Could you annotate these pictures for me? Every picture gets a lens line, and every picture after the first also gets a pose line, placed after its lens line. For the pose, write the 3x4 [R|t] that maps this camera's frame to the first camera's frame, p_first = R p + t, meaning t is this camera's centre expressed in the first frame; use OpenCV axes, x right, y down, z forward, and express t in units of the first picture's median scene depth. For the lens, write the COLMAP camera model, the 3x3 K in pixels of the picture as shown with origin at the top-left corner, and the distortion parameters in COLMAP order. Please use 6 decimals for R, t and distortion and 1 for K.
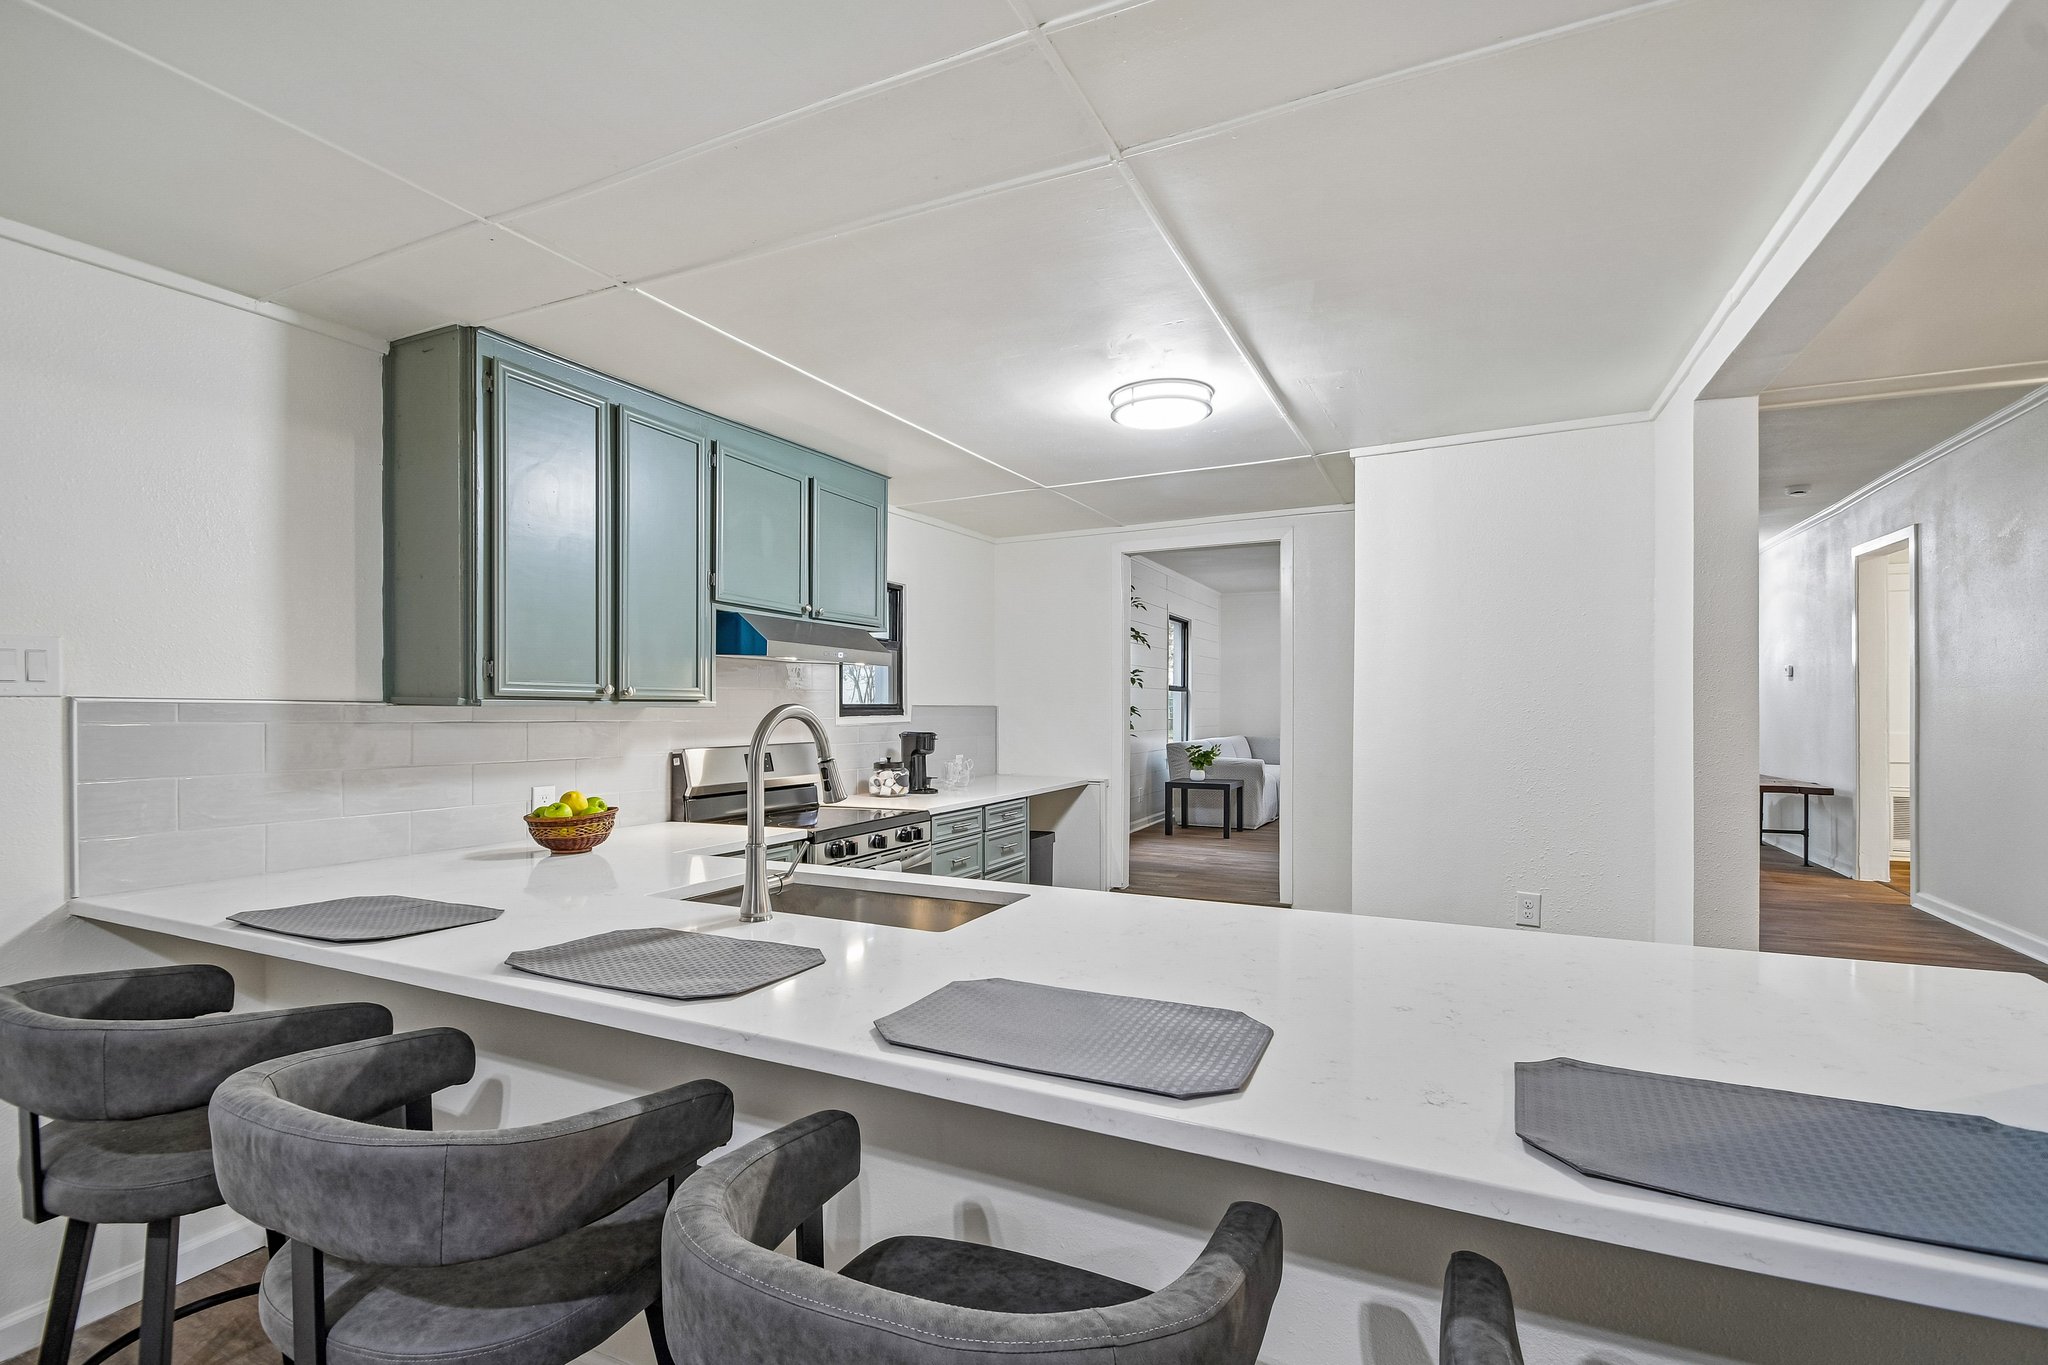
lens RADIAL K [[940.8, 0, 1019.4], [0, 940.8, 715.4], [0, 0, 1]] dist [0.034538, 0.000053]
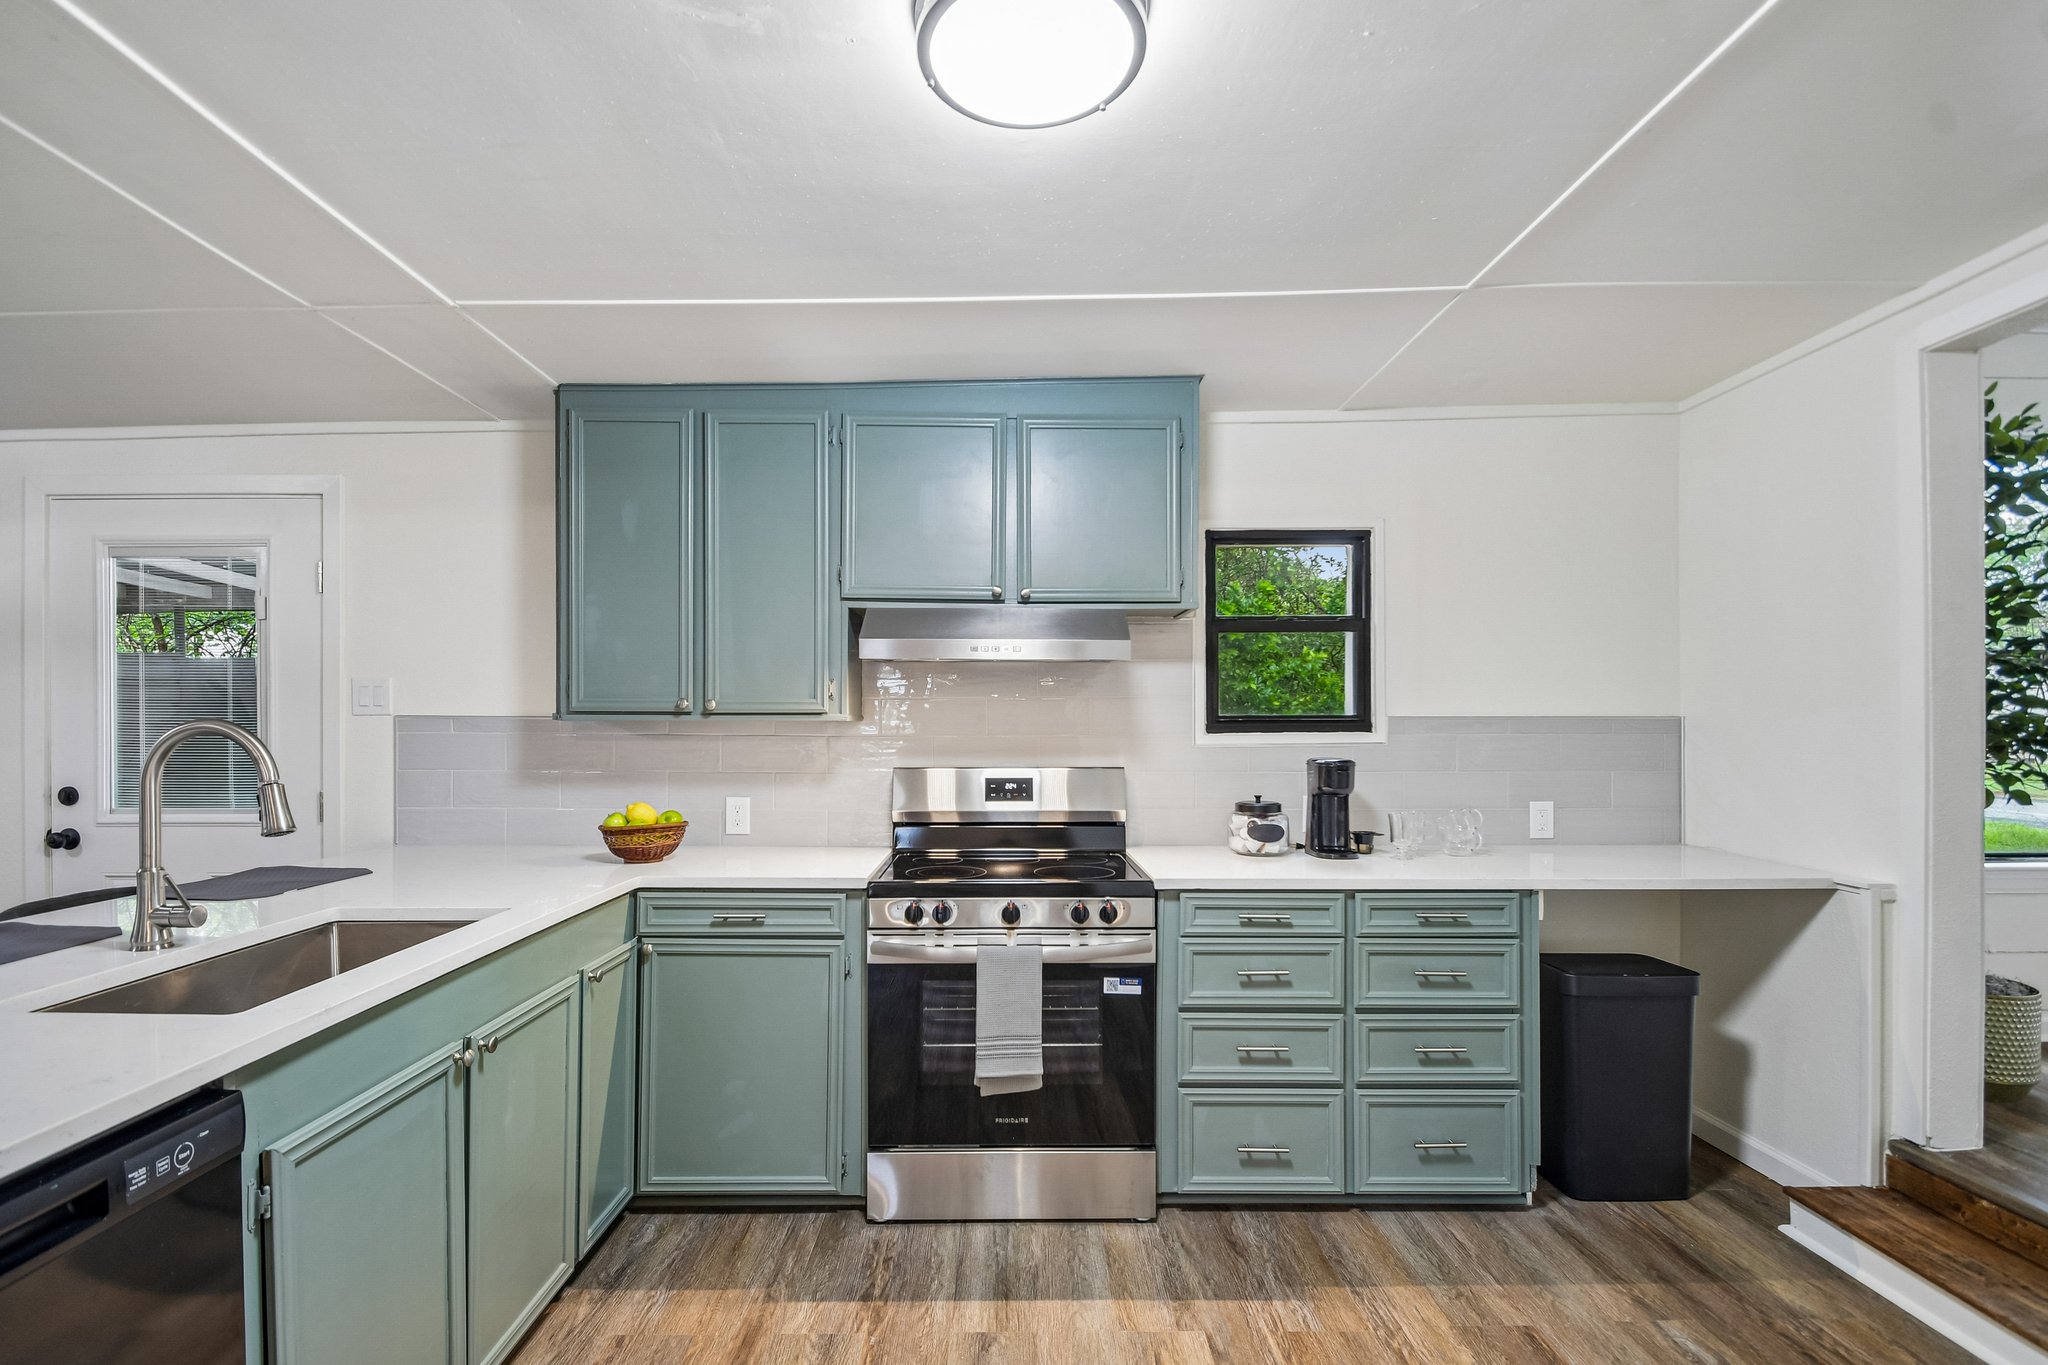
lens RADIAL K [[940.8, 0, 1019.4], [0, 940.8, 715.4], [0, 0, 1]] dist [0.034538, 0.000053]
pose [[0.446566, 0.000377, -0.894751, 0.537135], [-0.004939, 0.999986, -0.002044, -0.012940], [0.894737, 0.005332, 0.446561, 0.772811]]
